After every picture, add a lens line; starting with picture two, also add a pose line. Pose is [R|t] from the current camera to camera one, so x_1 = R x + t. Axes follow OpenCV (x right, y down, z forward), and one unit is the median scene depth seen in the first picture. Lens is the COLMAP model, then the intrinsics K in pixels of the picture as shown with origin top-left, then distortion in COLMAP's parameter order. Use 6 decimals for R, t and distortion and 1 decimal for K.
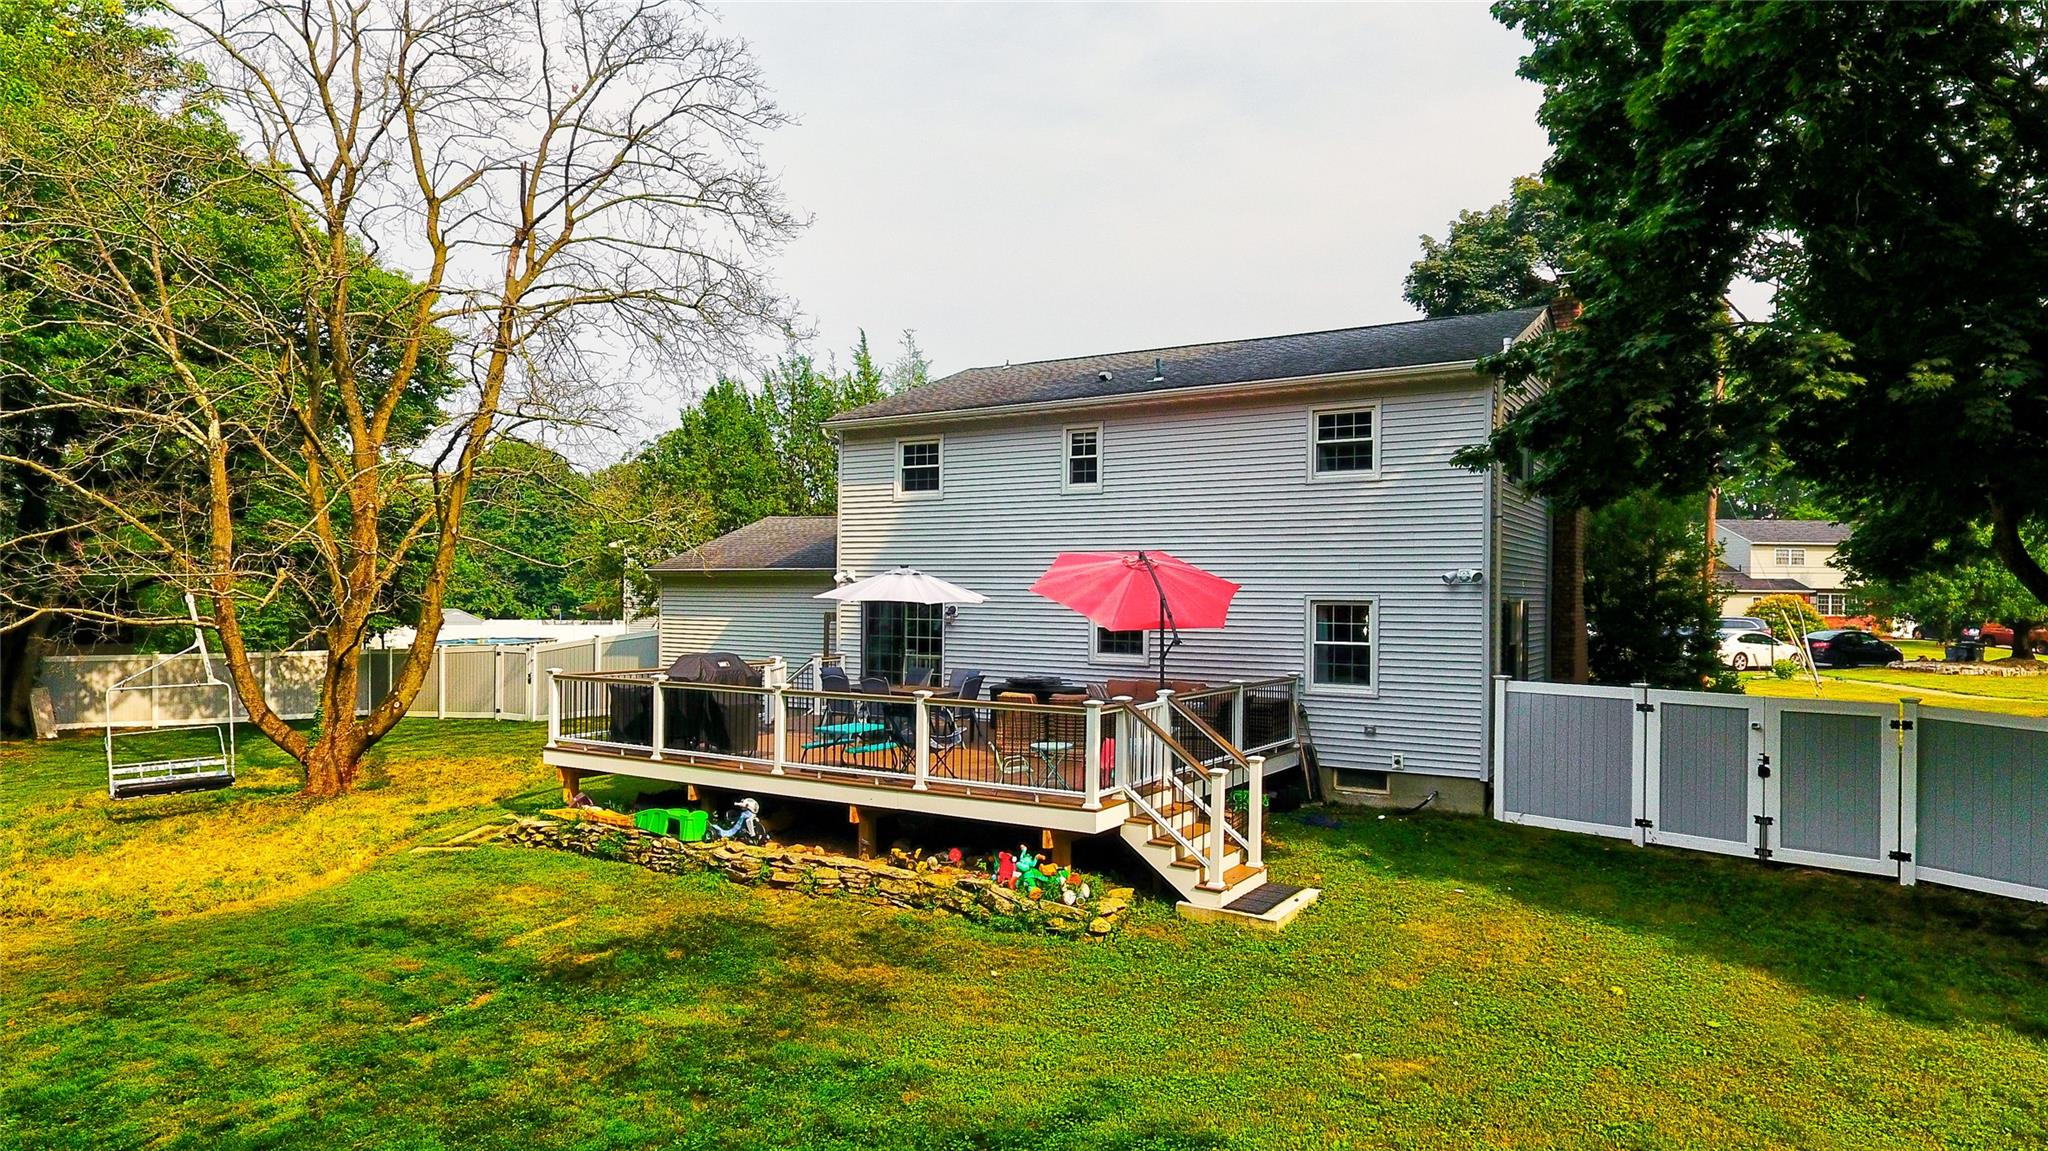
lens RADIAL K [[1219.6, 0, 1013.6], [0, 1219.6, 599.5], [0, 0, 1]] dist [-0.007324, 0.000721]
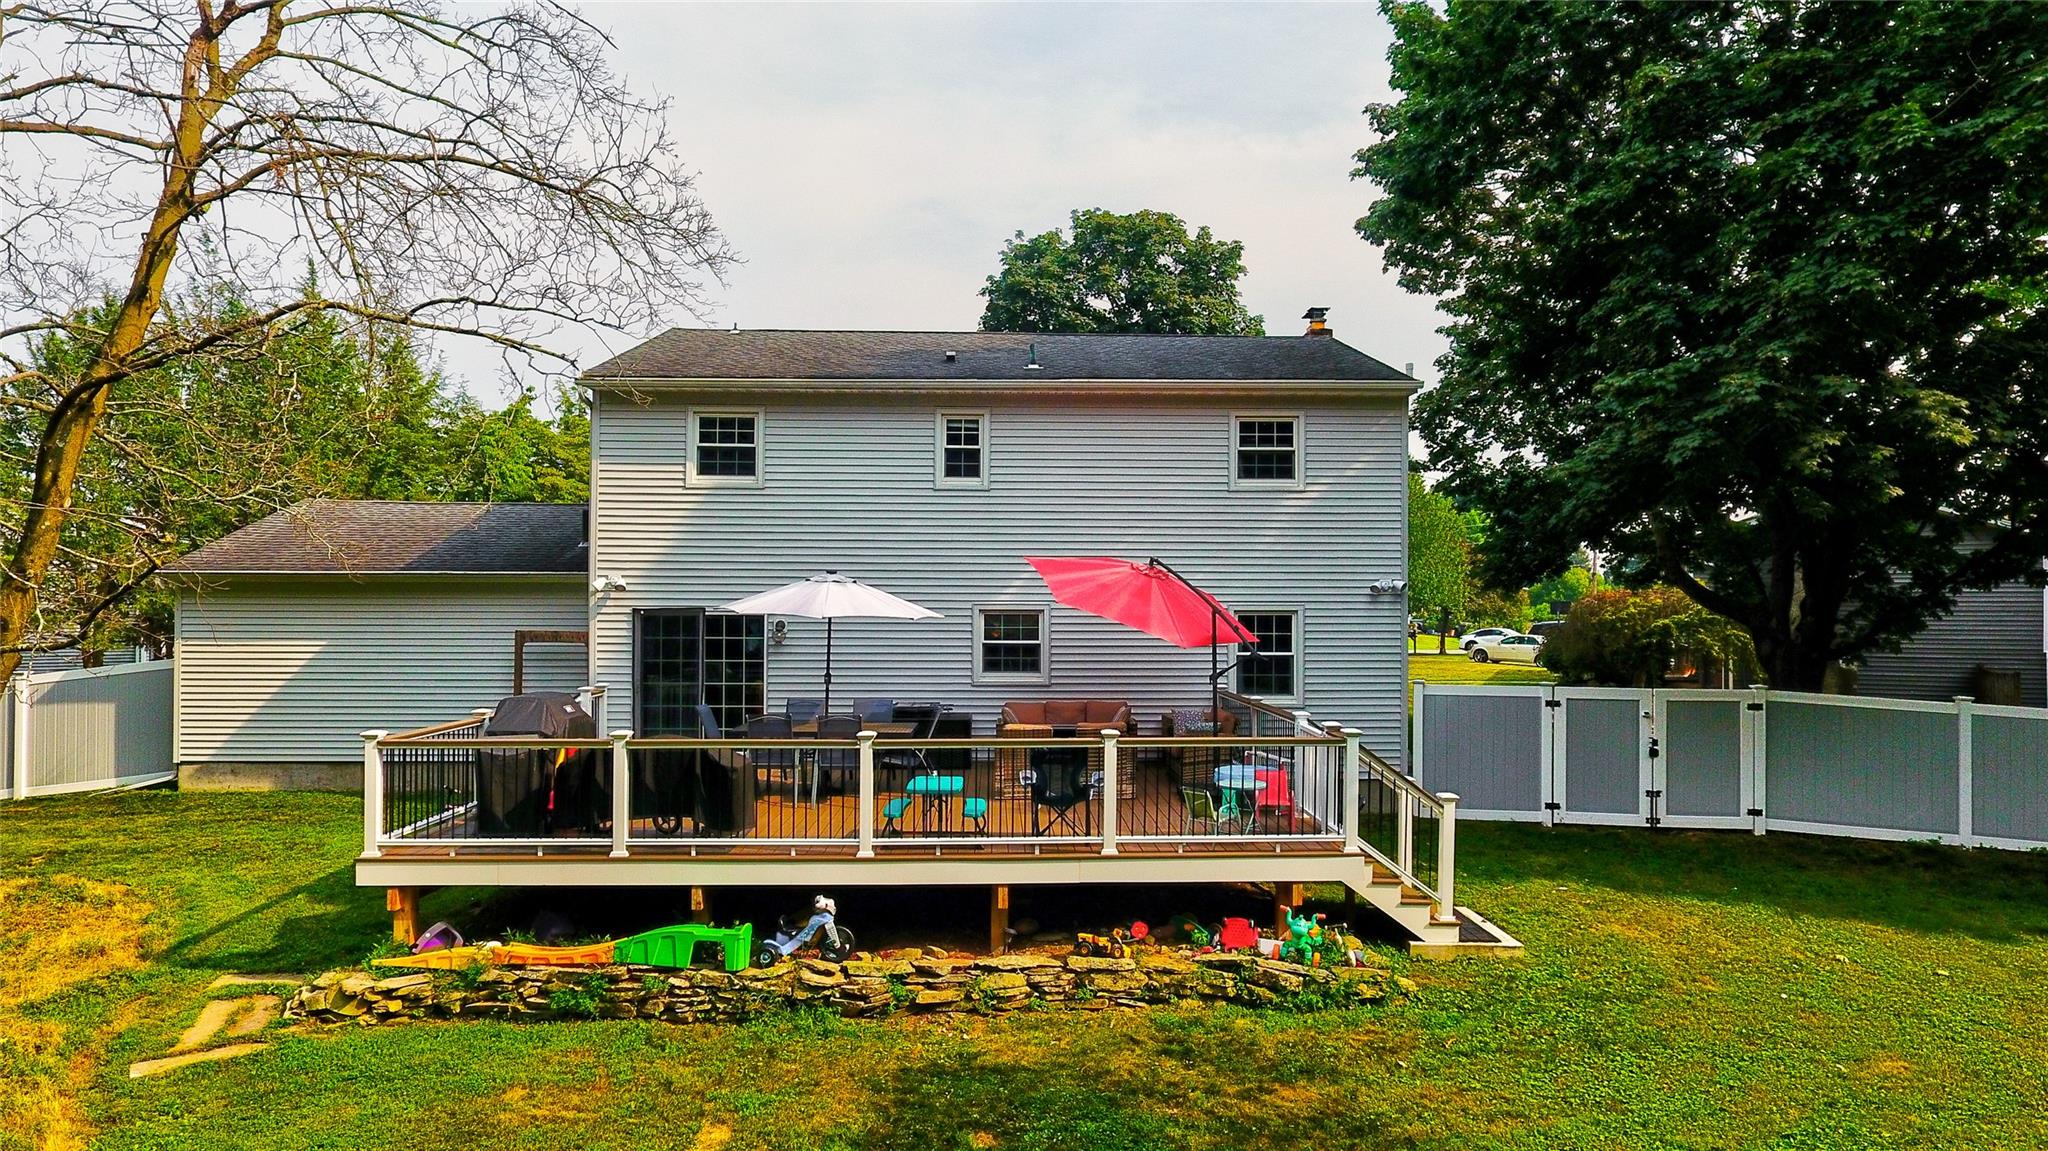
lens RADIAL K [[1219.6, 0, 1013.6], [0, 1219.6, 599.5], [0, 0, 1]] dist [-0.007324, 0.000721]
pose [[0.826262, -0.003572, 0.563274, -0.482389], [0.006493, 0.999974, -0.003183, -0.006696], [-0.563248, 0.006287, 0.826264, 0.316778]]
